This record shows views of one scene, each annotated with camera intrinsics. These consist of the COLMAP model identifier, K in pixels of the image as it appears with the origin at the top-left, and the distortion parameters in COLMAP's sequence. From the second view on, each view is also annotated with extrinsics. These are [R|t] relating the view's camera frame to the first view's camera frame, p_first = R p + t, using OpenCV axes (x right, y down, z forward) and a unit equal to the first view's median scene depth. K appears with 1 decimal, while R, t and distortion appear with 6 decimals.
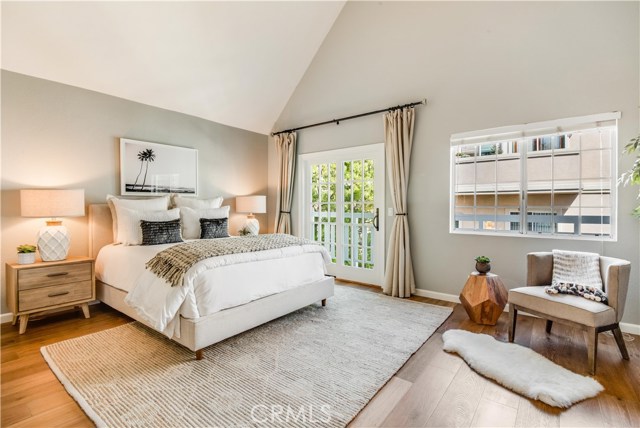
lens RADIAL K [[304.6, 0, 322.1], [0, 304.6, 210.2], [0, 0, 1]] dist [0.000173, -0.000370]
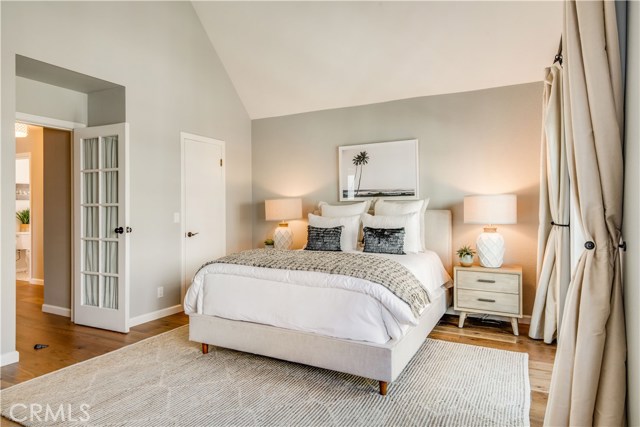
lens RADIAL K [[385.8, 0, 320.0], [0, 385.8, 213.5], [0, 0, 1]] dist [-0.001664, -0.000693]
pose [[0.176573, 0.009562, -0.984241, 0.716191], [-0.012733, 0.999891, 0.007430, -0.019404], [0.984205, 0.011220, 0.176676, 0.801866]]
